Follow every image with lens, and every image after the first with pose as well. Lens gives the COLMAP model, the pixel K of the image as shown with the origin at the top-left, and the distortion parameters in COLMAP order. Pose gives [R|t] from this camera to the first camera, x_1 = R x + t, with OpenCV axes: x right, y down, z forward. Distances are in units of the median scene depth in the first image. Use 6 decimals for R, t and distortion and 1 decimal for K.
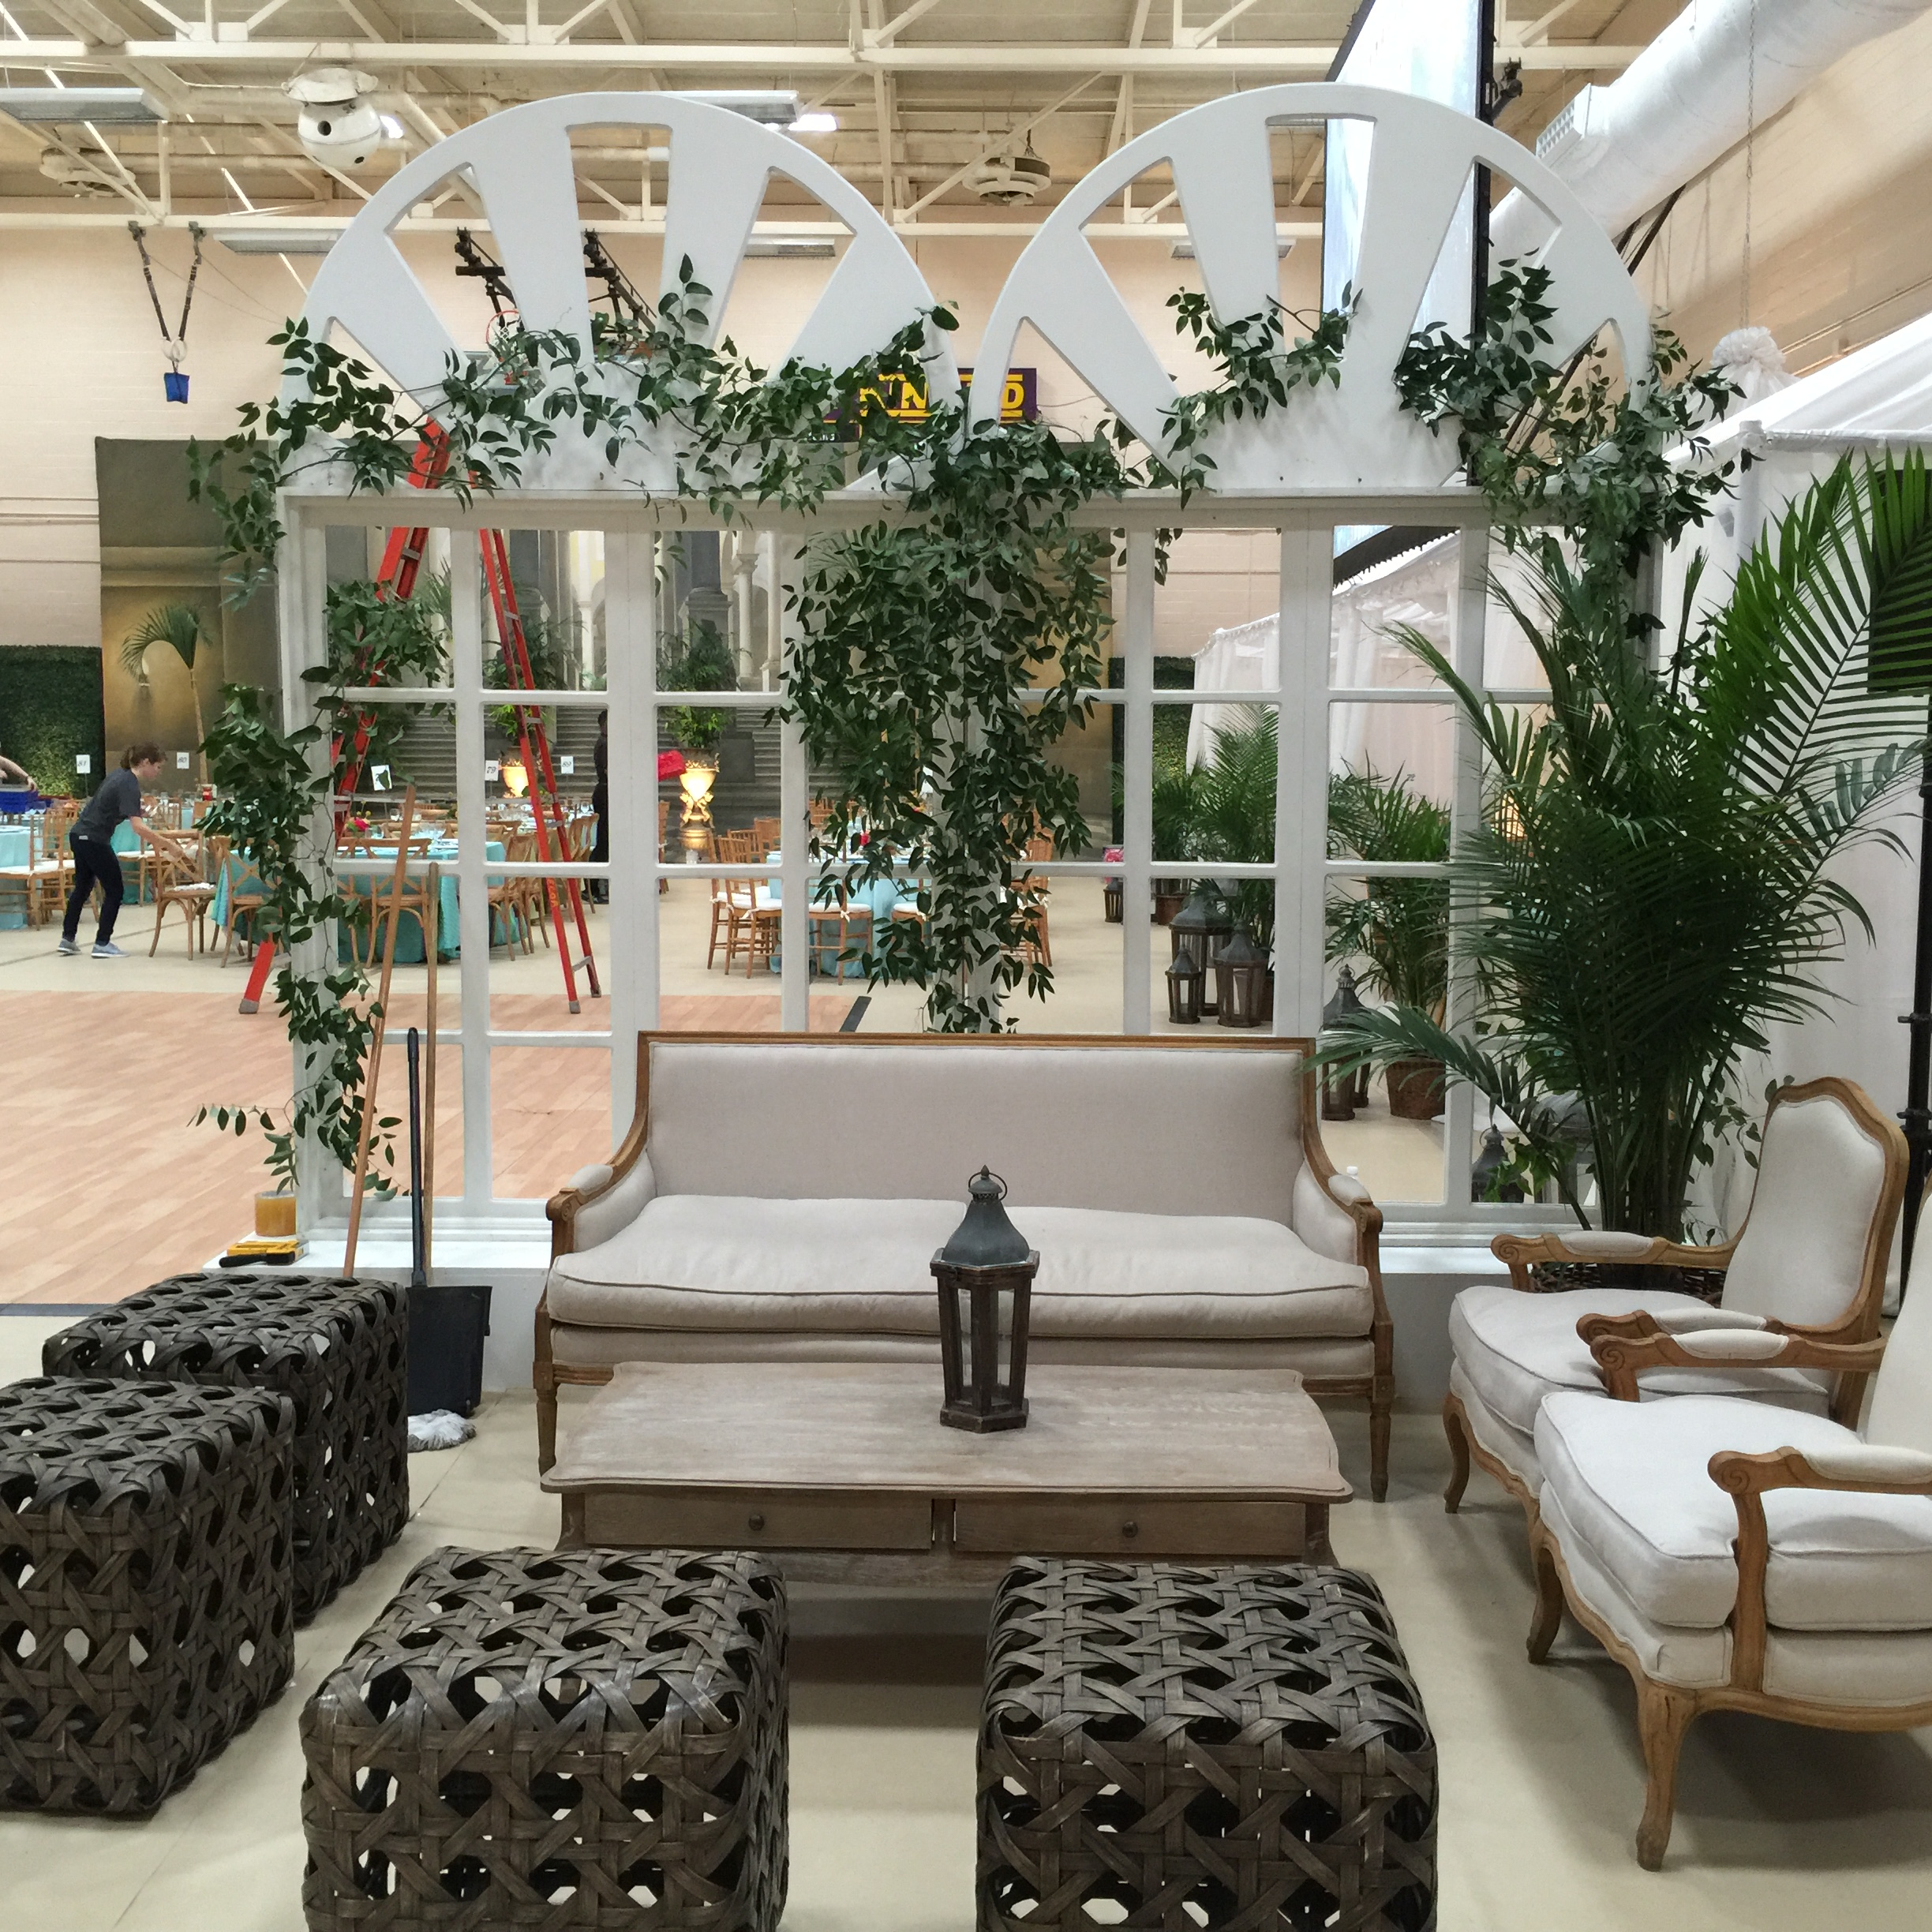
lens RADIAL K [[2078.7, 0, 964.4], [0, 2078.7, 967.5], [0, 0, 1]] dist [0.023061, 0.000000]
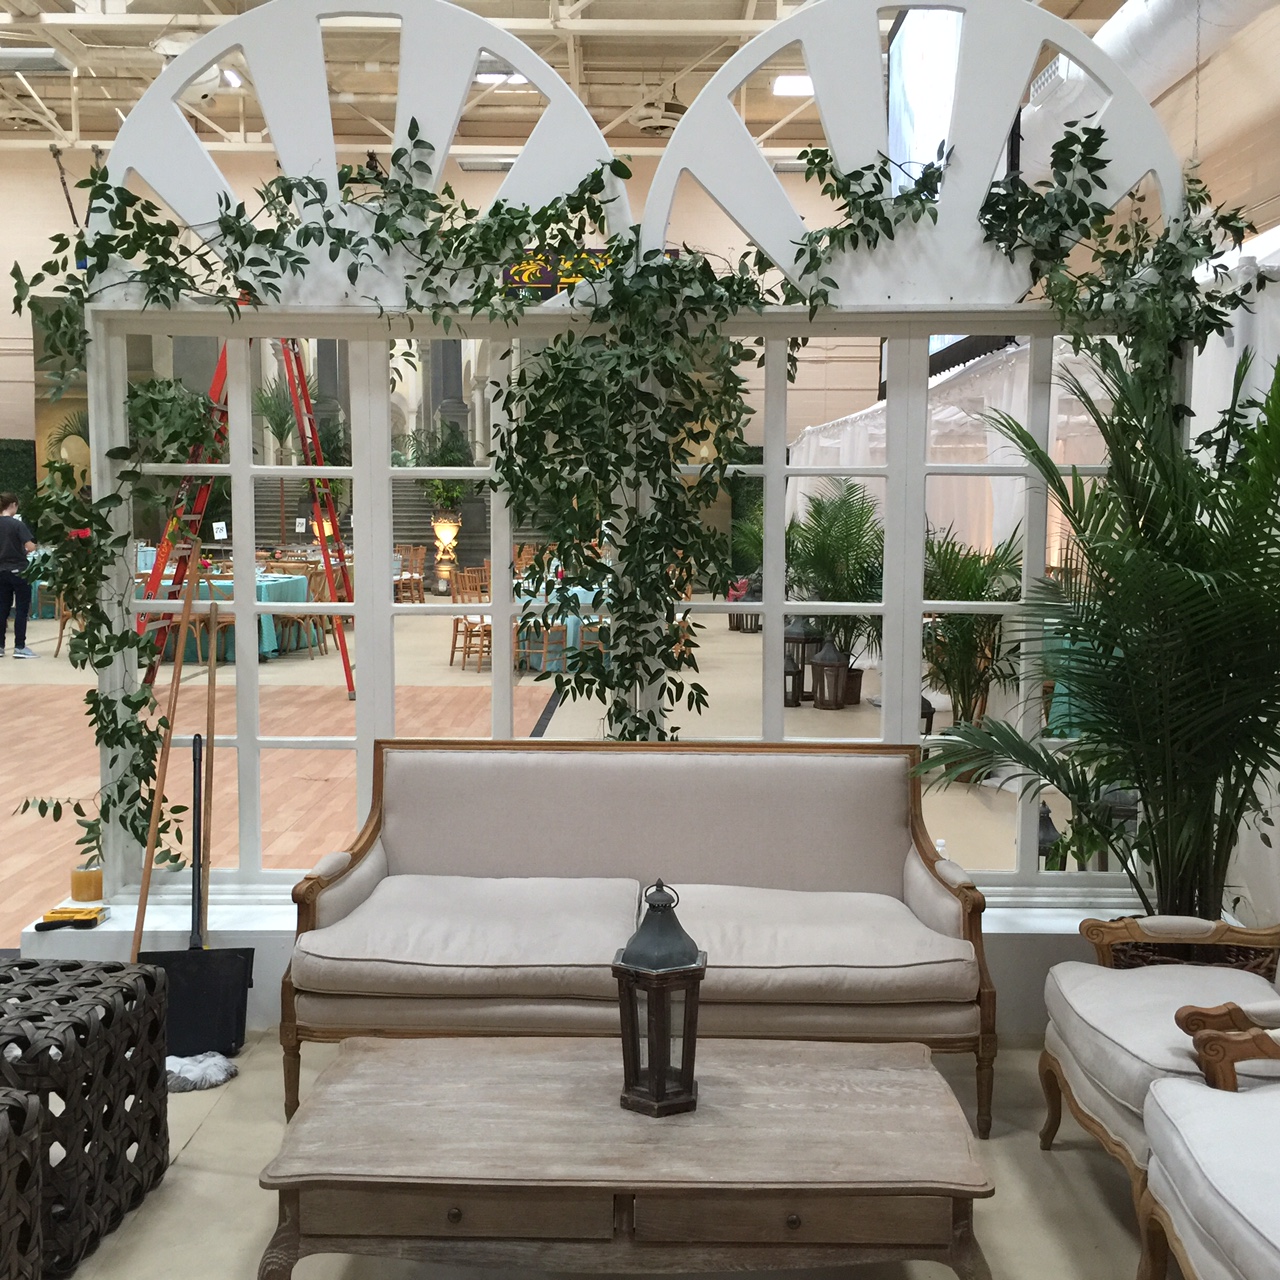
lens RADIAL K [[1377.2, 0, 640.8], [0, 1377.2, 638.9], [0, 0, 1]] dist [0.023061, 0.000000]
pose [[0.999961, -0.001243, 0.008757, -0.004826], [0.001339, 0.999939, -0.010927, -0.020021], [-0.008743, 0.010938, 0.999902, 0.172495]]
